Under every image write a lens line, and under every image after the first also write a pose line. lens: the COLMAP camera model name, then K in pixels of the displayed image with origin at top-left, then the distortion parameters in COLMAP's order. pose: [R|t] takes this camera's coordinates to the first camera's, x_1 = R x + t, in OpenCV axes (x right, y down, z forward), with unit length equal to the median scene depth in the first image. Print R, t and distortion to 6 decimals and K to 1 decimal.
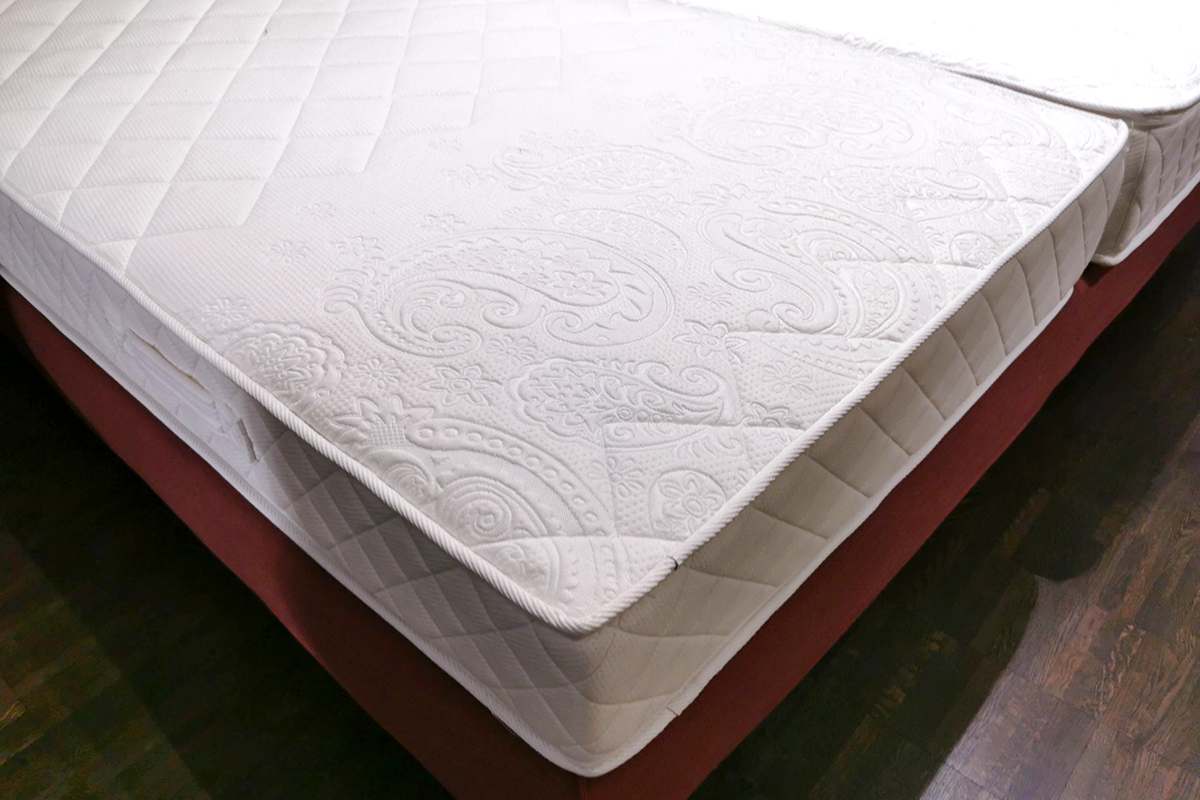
lens RADIAL K [[927.3, 0, 601.3], [0, 927.3, 399.5], [0, 0, 1]] dist [0.052119, -0.082665]
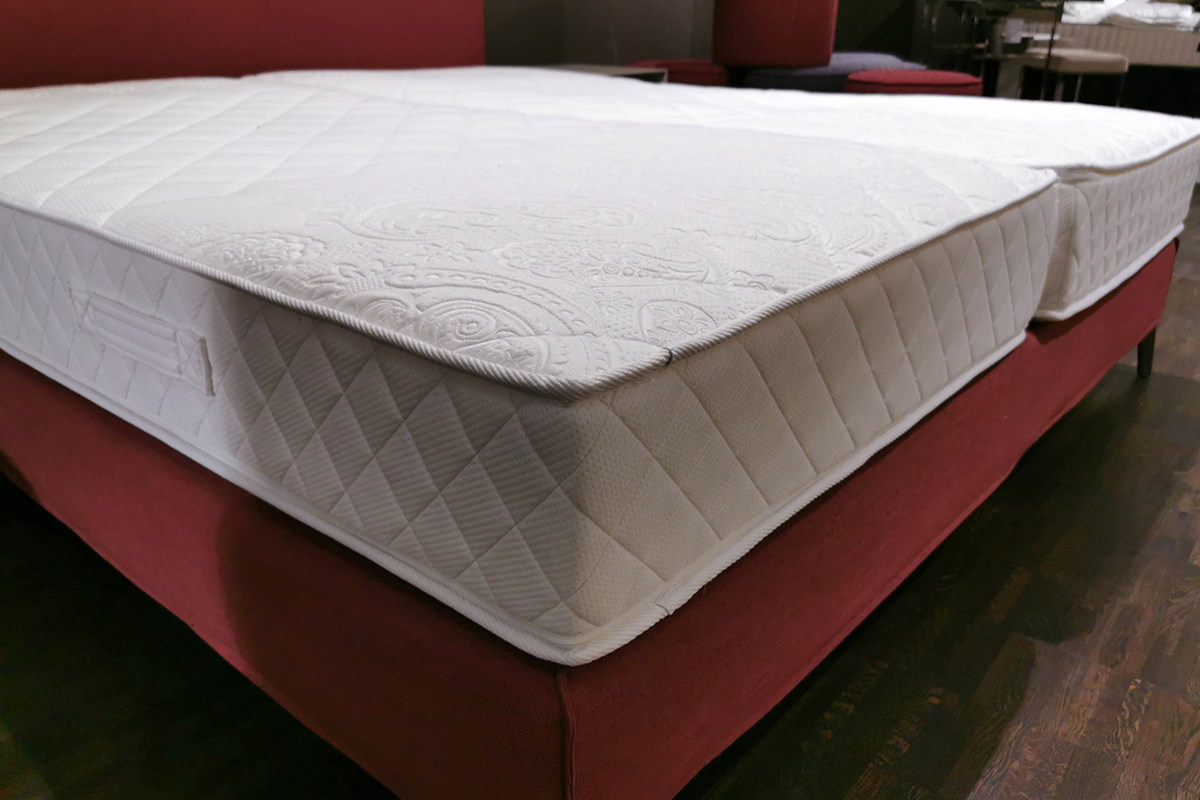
lens RADIAL K [[927.3, 0, 595.4], [0, 927.3, 398.7], [0, 0, 1]] dist [0.052119, -0.082665]
pose [[0.998725, 0.011340, 0.049198, -0.034891], [0.004147, 0.952730, -0.303791, 0.420887], [-0.050317, 0.303608, 0.951468, 0.096218]]
